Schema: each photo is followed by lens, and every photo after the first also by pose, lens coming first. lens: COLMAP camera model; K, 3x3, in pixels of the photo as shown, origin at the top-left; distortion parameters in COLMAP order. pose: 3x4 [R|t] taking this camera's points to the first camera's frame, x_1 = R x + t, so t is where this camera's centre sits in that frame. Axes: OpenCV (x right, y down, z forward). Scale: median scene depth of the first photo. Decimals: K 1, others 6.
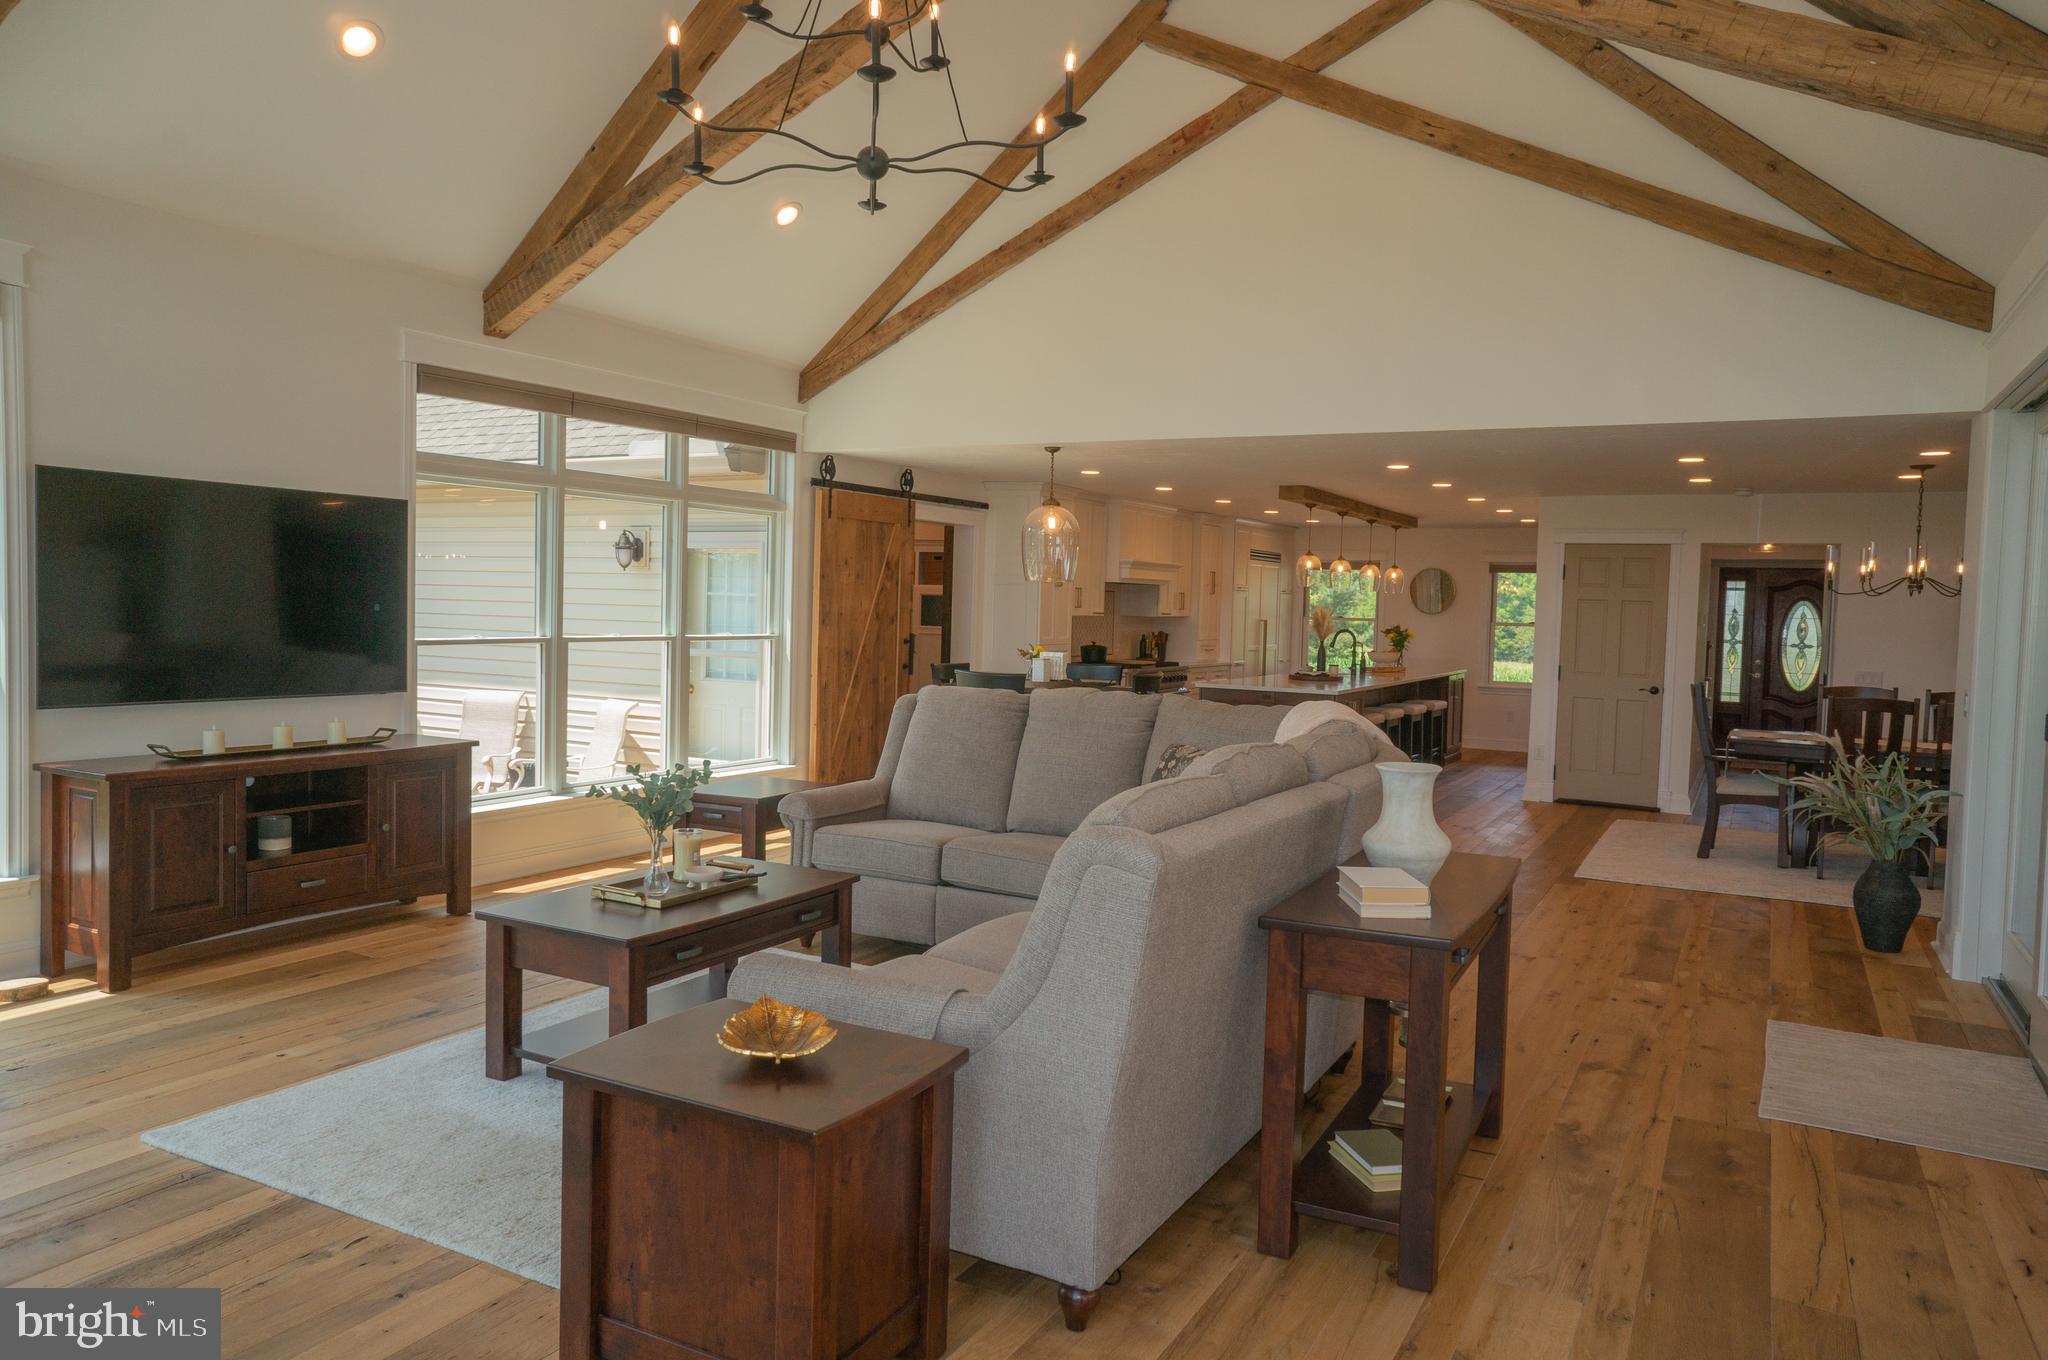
lens RADIAL K [[1386.1, 0, 1009.1], [0, 1386.1, 674.6], [0, 0, 1]] dist [-0.062617, 0.084186]
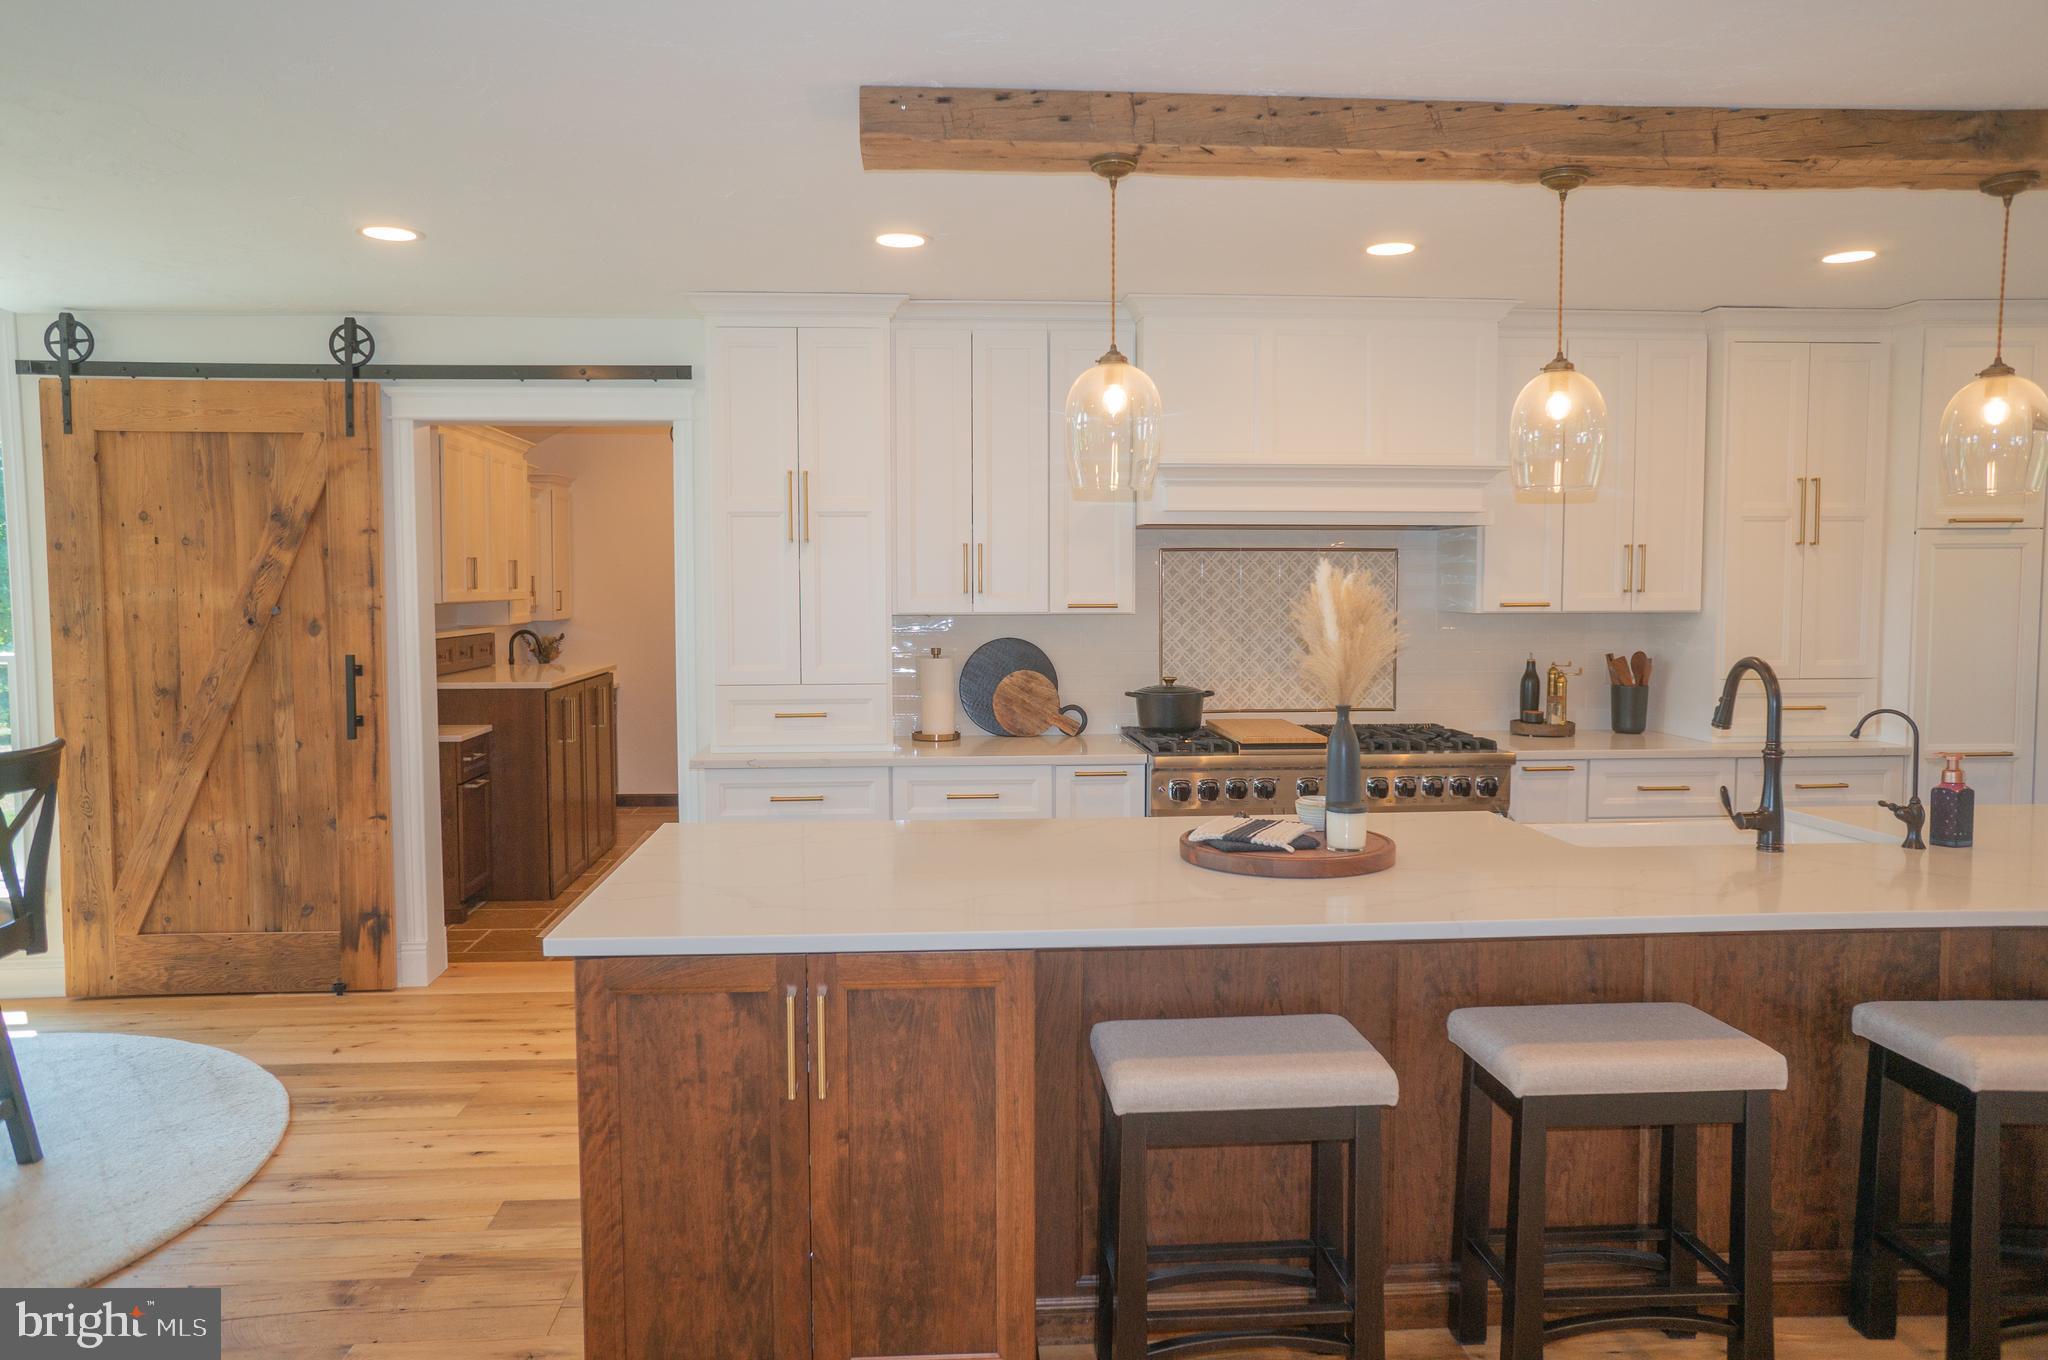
lens RADIAL K [[1386.1, 0, 1015.9], [0, 1386.1, 670.2], [0, 0, 1]] dist [-0.062617, 0.084186]
pose [[0.546057, 0.025195, -0.837369, 0.338879], [-0.029445, 0.999507, 0.010871, -0.026497], [0.837231, 0.018720, 0.546529, 0.684855]]
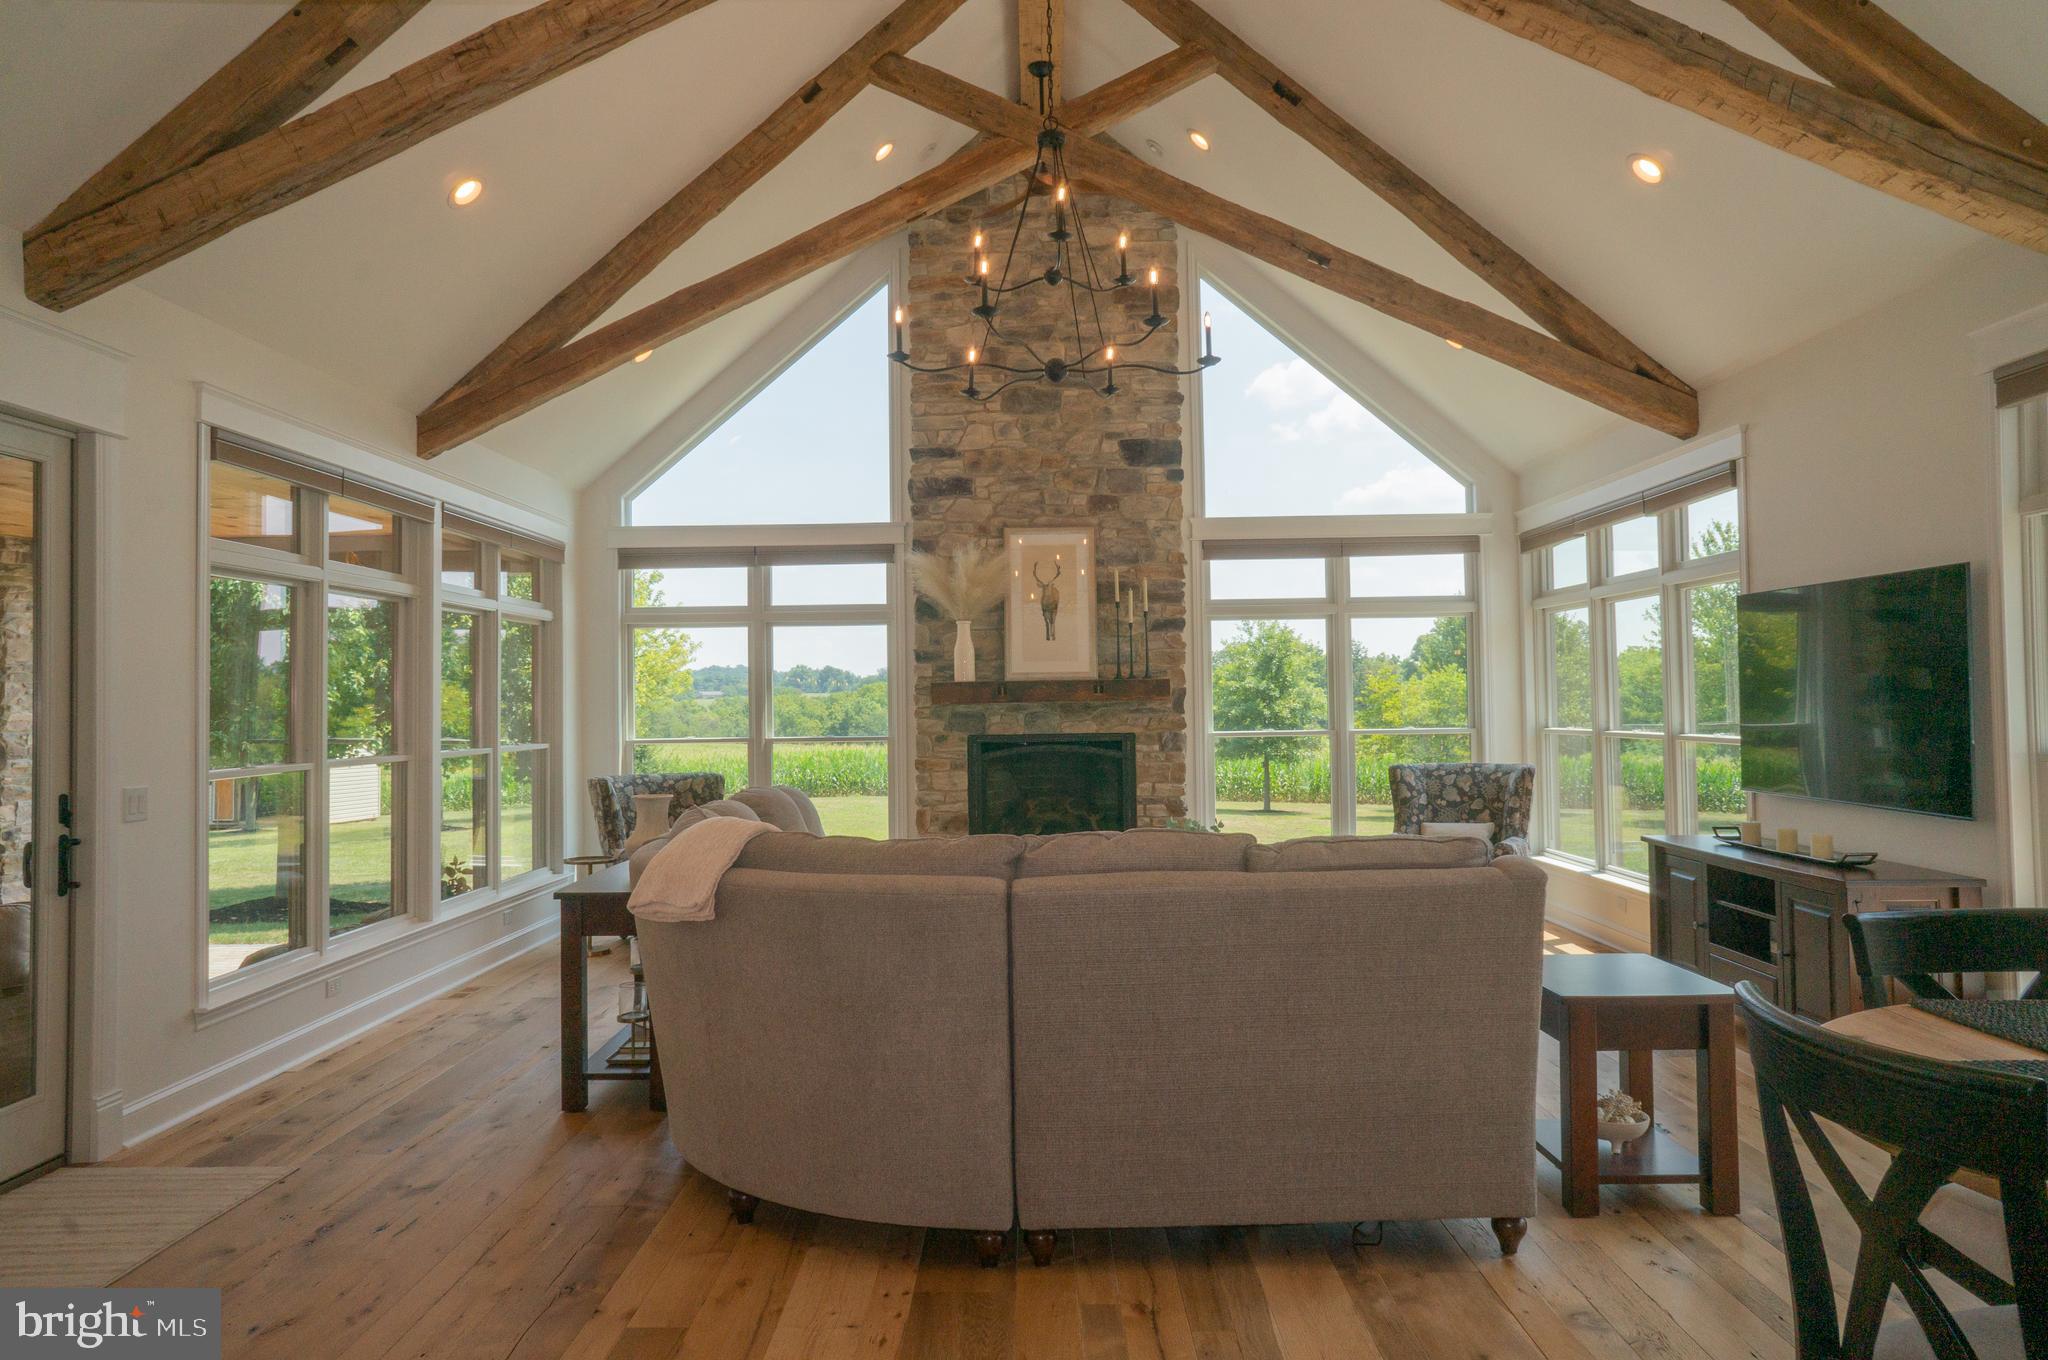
lens RADIAL K [[1386.1, 0, 1010.2], [0, 1386.1, 662.6], [0, 0, 1]] dist [-0.062617, 0.084186]
pose [[-0.882063, -0.025844, -0.470423, 0.172604], [-0.032424, 0.999457, 0.005889, -0.028184], [0.470015, 0.020447, -0.882422, 0.661784]]
